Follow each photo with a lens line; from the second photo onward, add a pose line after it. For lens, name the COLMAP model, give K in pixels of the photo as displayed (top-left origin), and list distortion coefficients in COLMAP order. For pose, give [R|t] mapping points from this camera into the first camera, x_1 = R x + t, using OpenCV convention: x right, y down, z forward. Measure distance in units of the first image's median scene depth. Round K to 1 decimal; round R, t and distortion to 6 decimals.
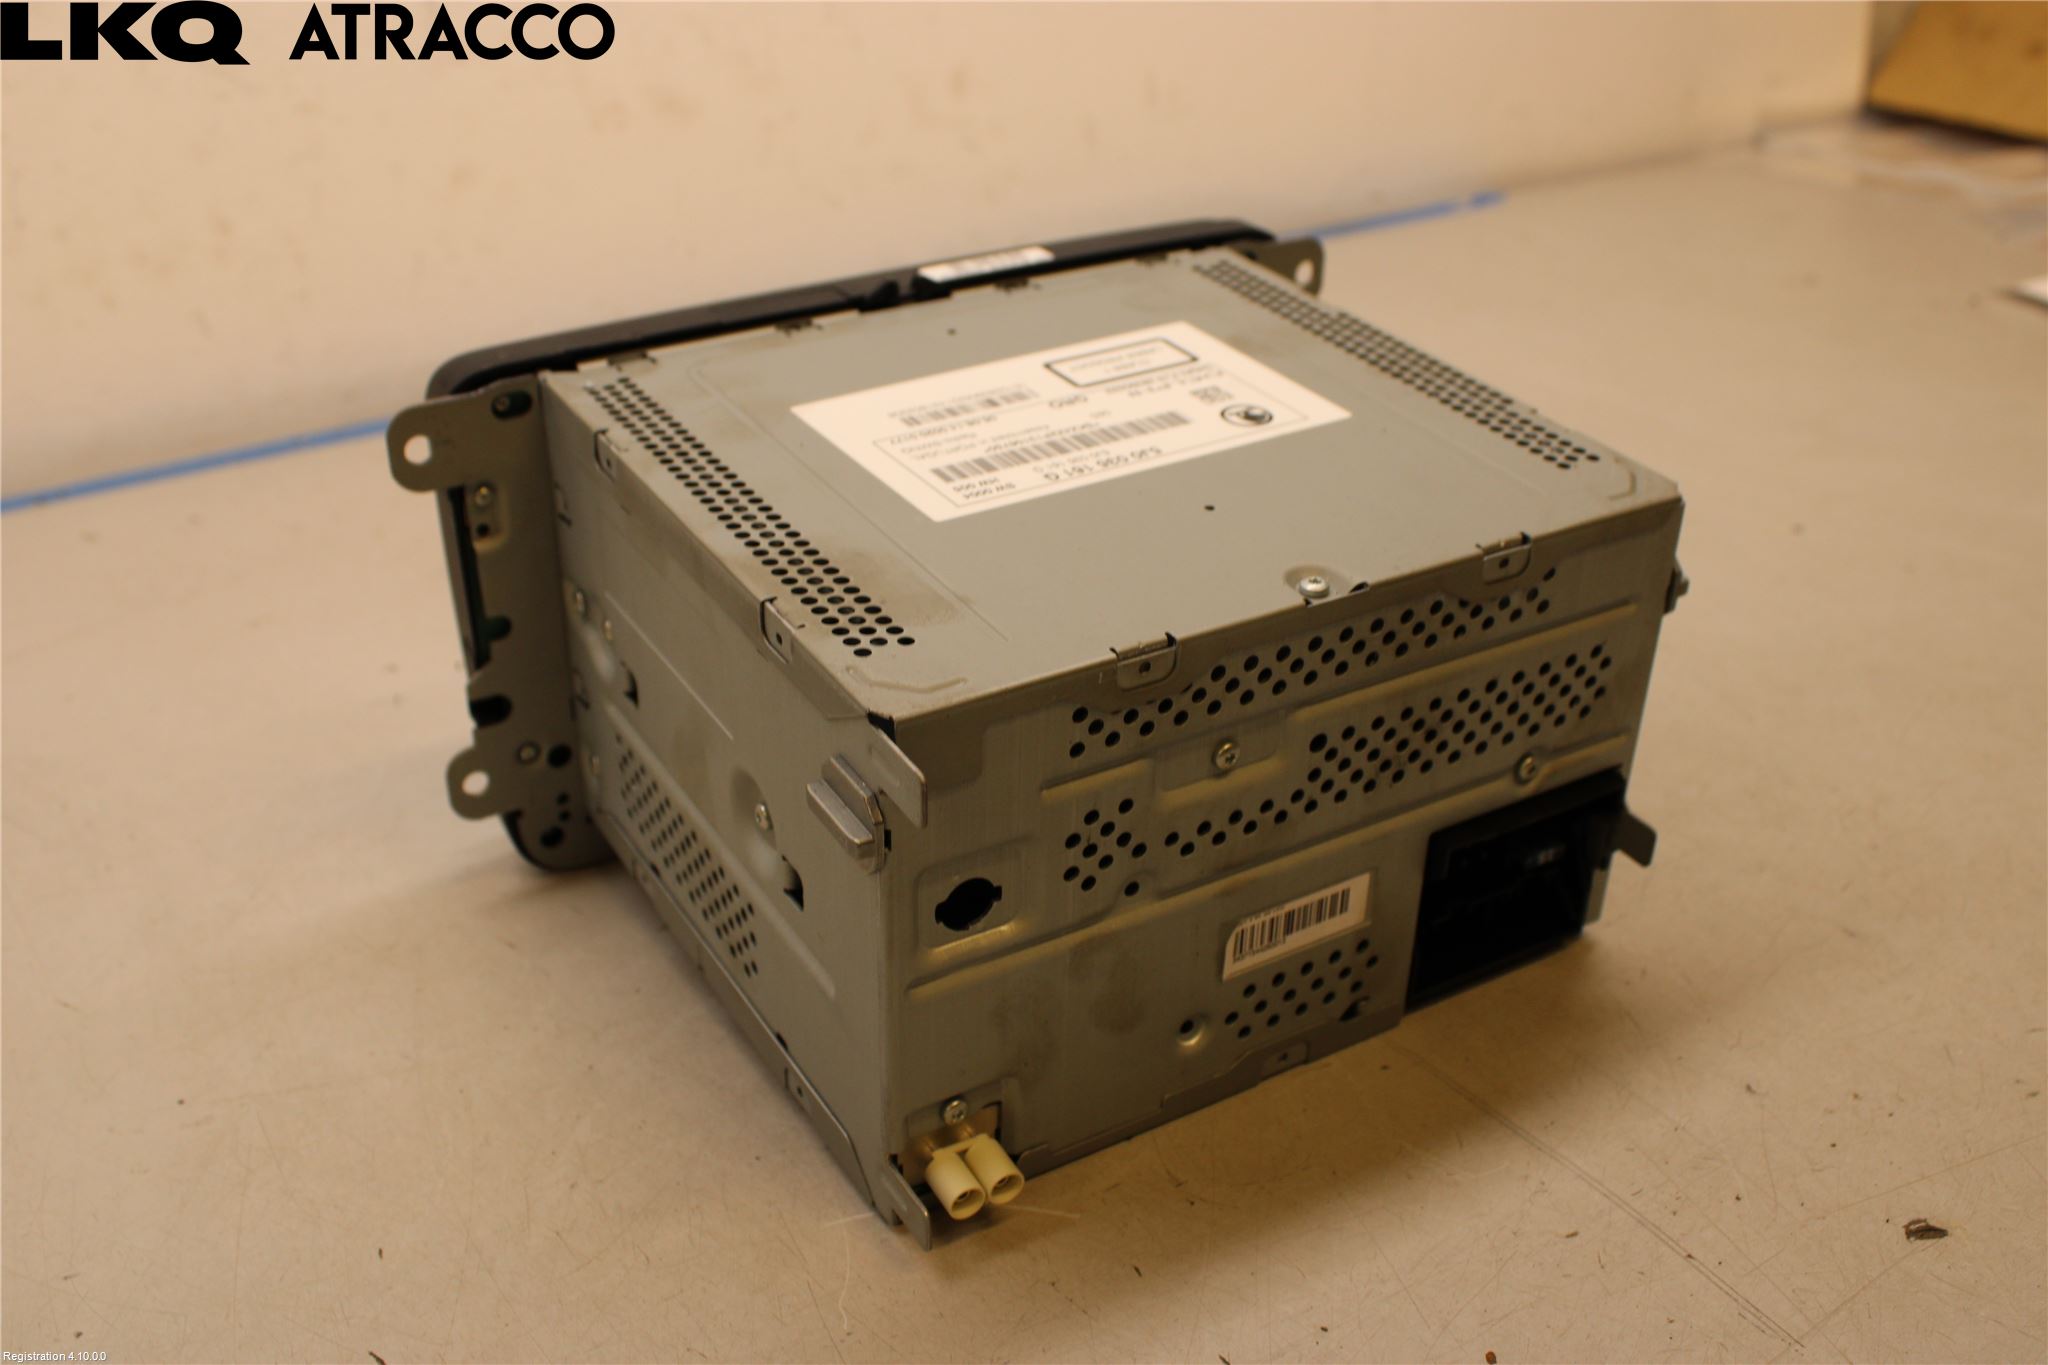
lens RADIAL K [[2007.7, 0, 1015.6], [0, 2007.7, 684.3], [0, 0, 1]] dist [-0.090171, 0.000000]
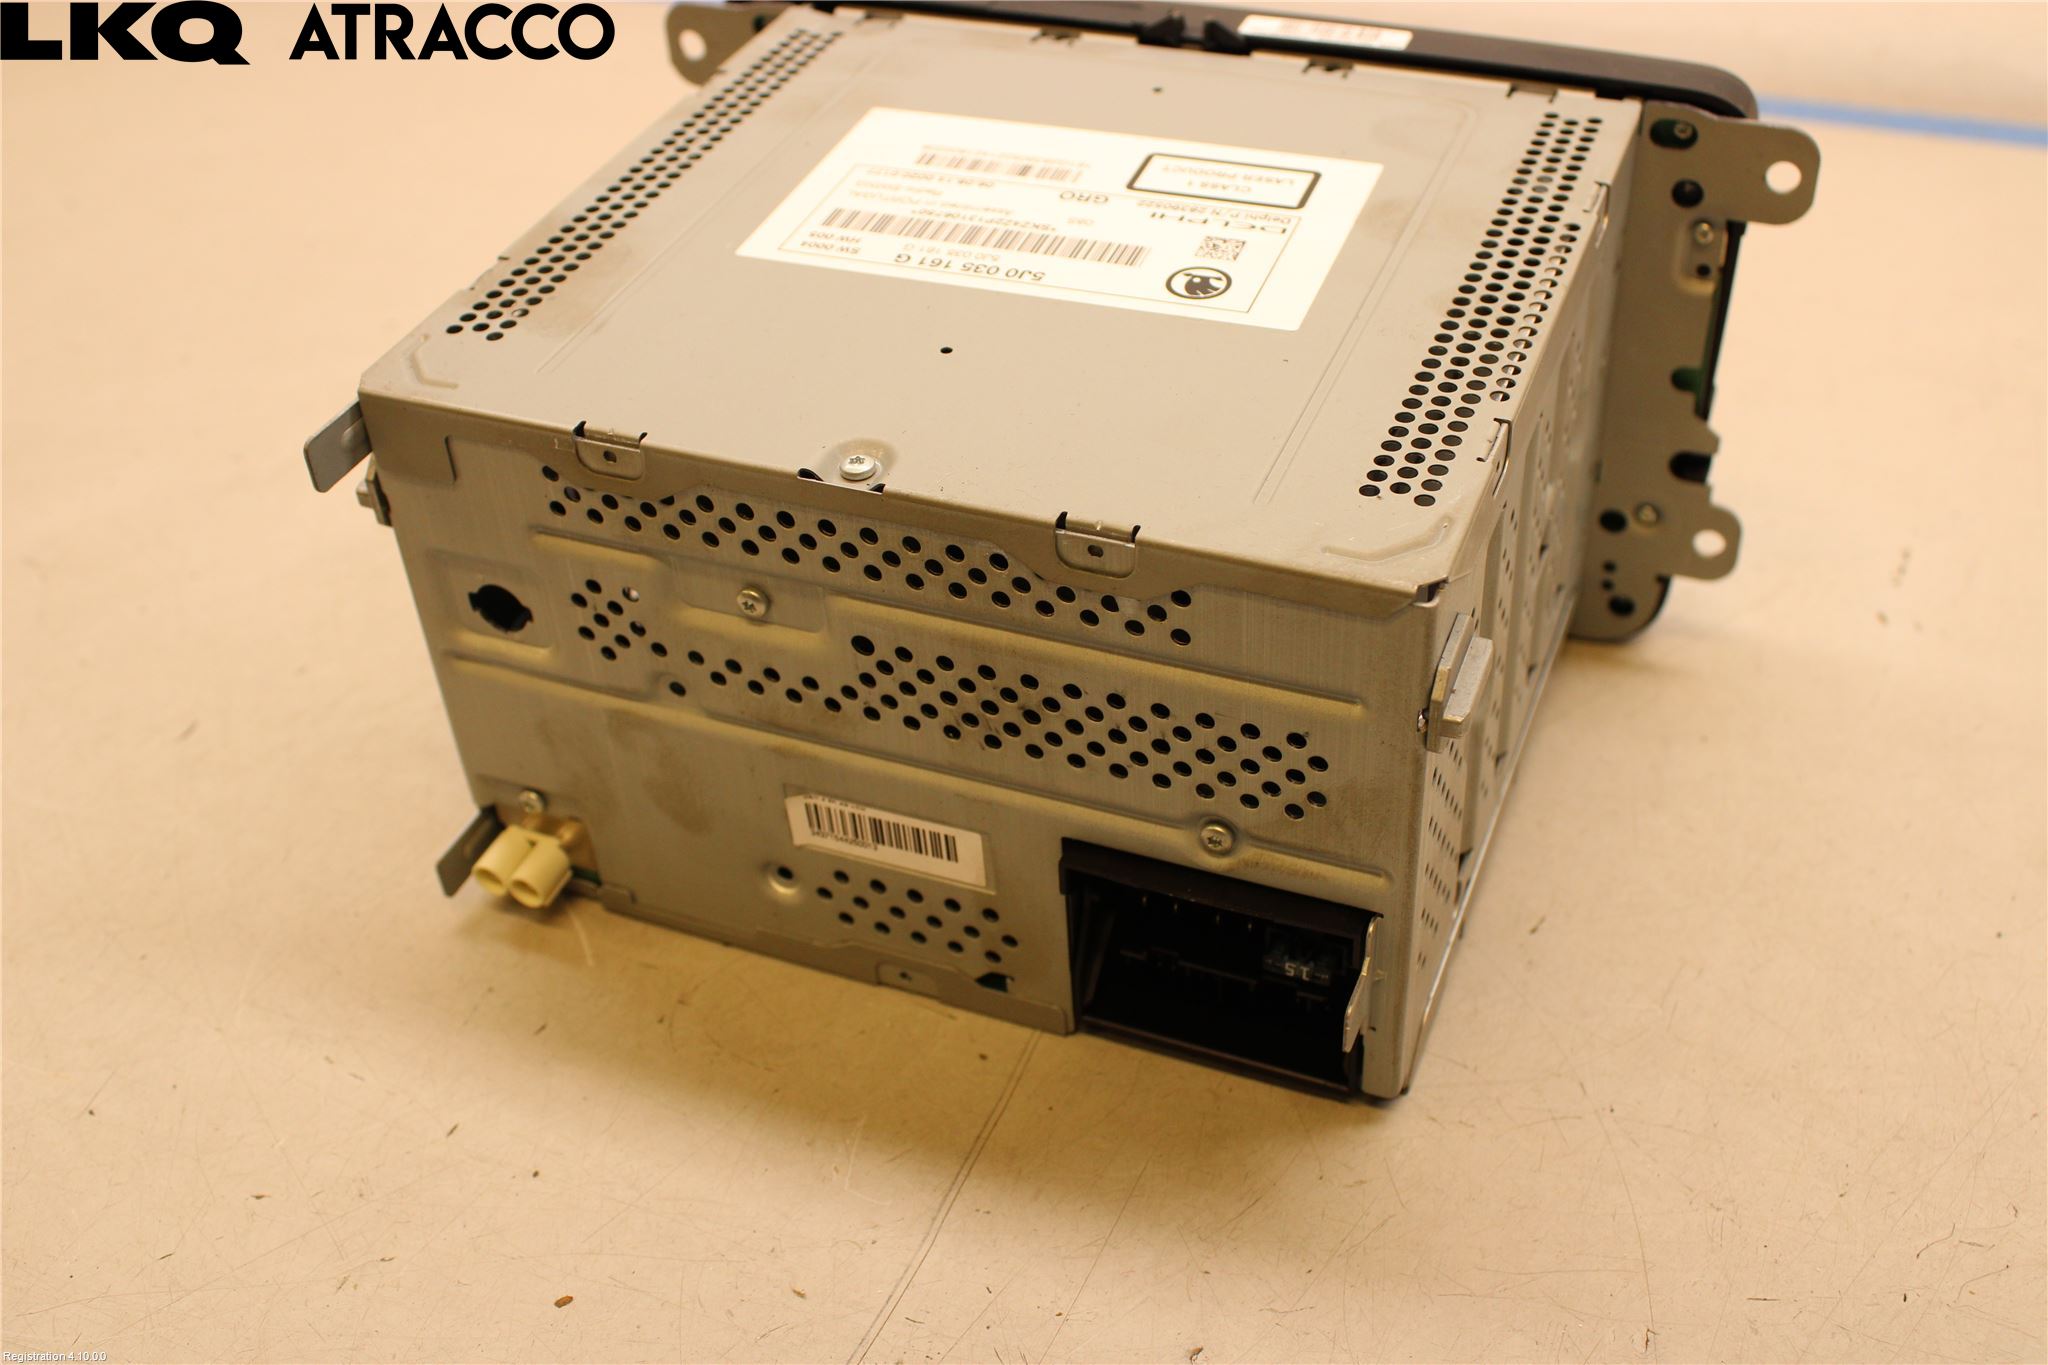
lens RADIAL K [[2127.6, 0, 1030.9], [0, 2127.6, 678.8], [0, 0, 1]] dist [-0.084410, 0.000000]
pose [[0.606690, 0.464973, -0.644770, 0.756848], [-0.352239, 0.884362, 0.306318, -0.251219], [0.712640, 0.041273, 0.700315, 0.403106]]
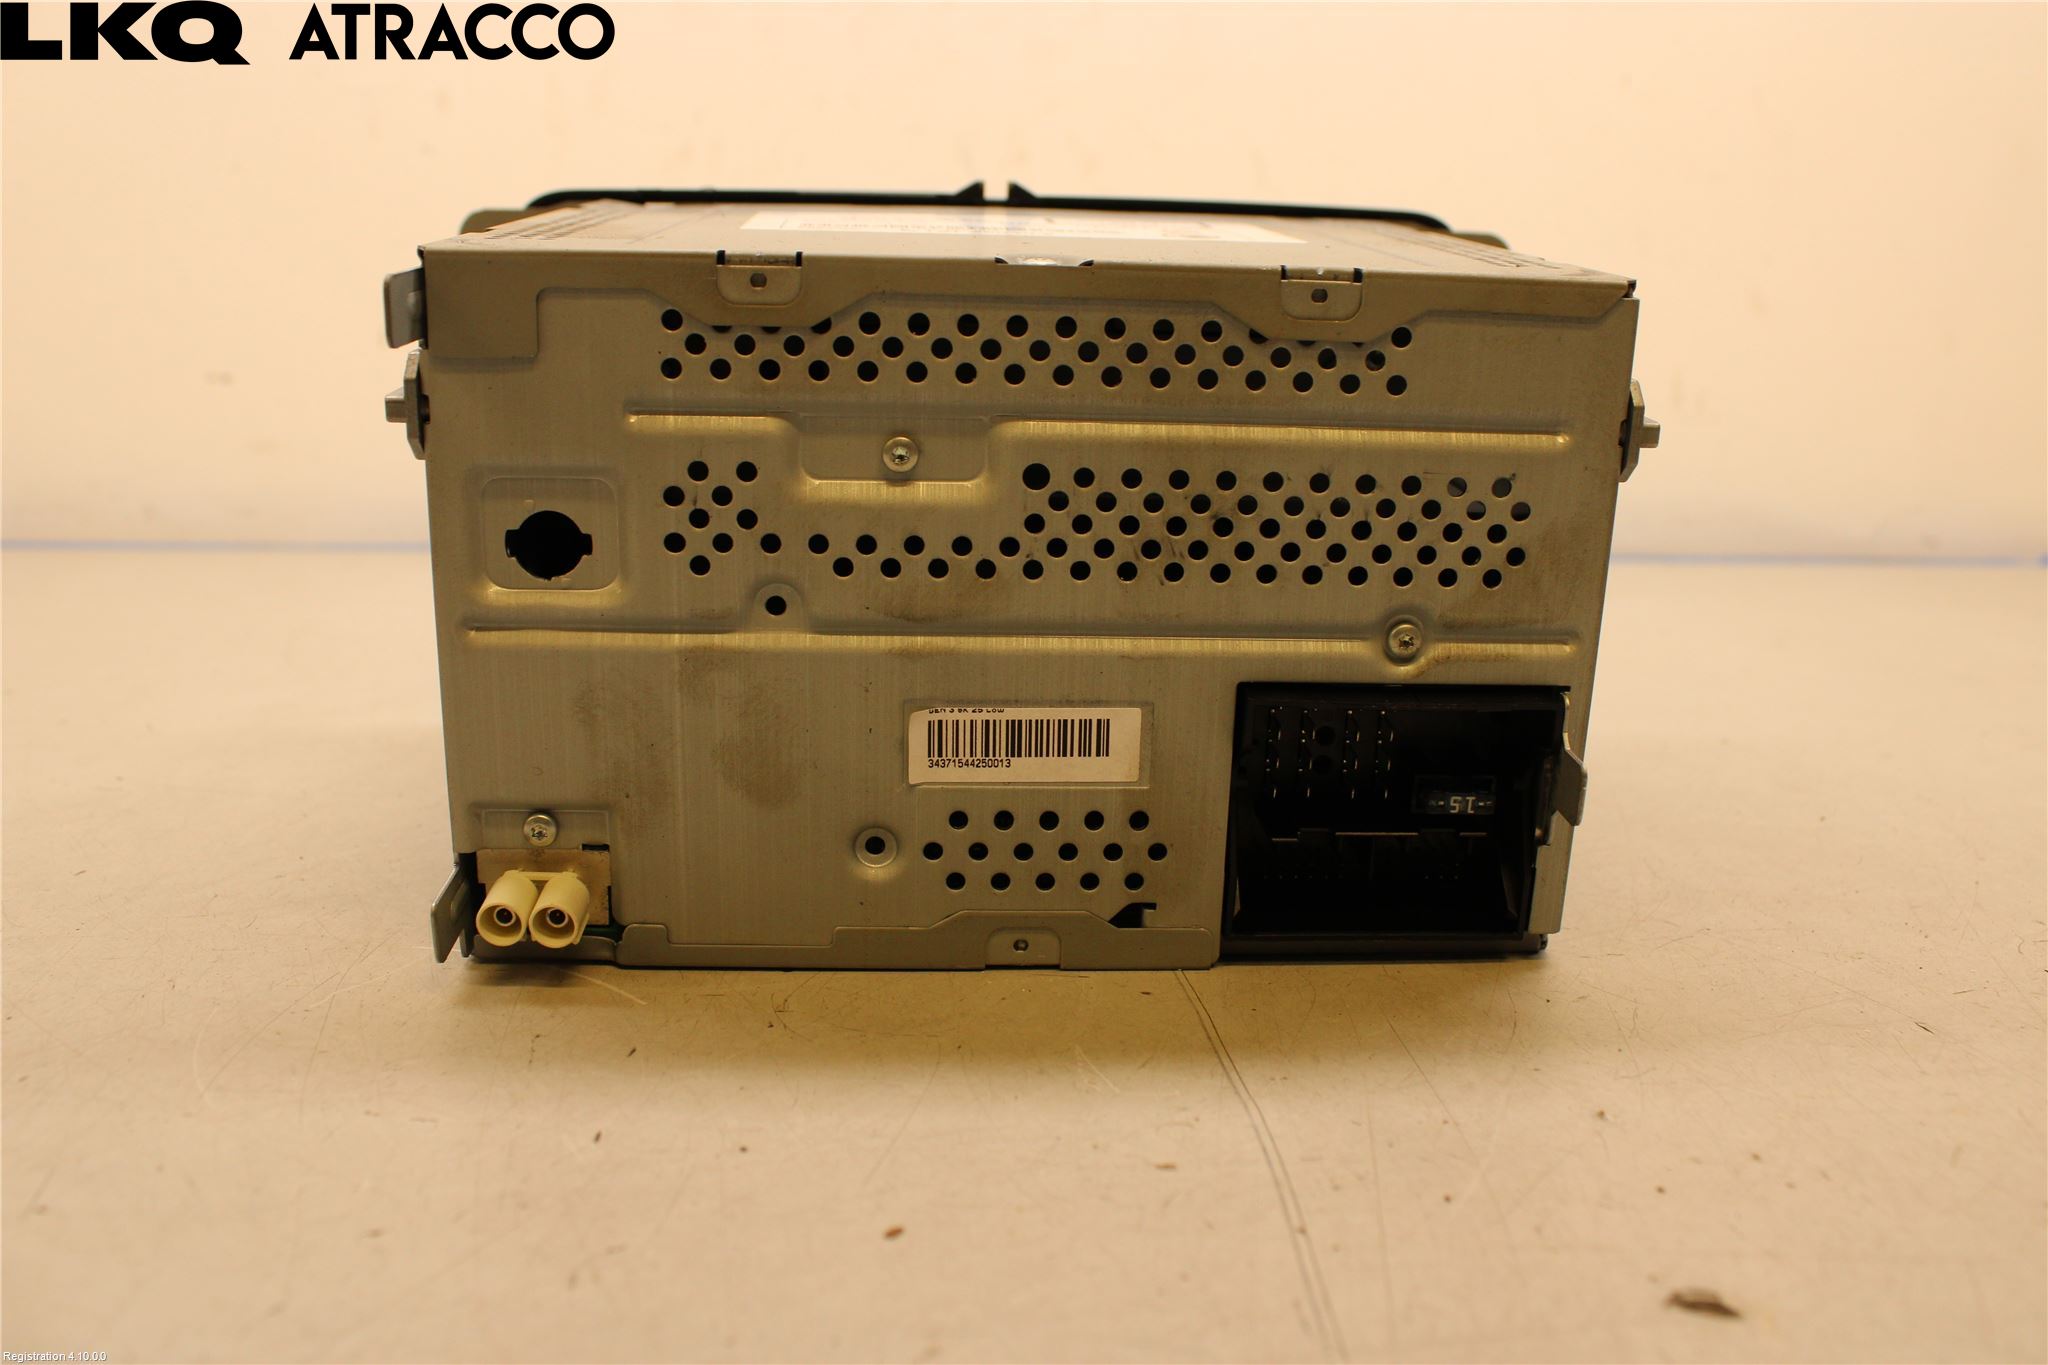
lens RADIAL K [[1744.1, 0, 1025.6], [0, 1744.1, 675.0], [0, 0, 1]] dist [-0.142083, -0.004034]
pose [[0.890466, 0.145566, -0.431139, 0.441729], [-0.246055, 0.951026, -0.187099, 0.227046], [0.382789, 0.272689, 0.882674, 0.393270]]
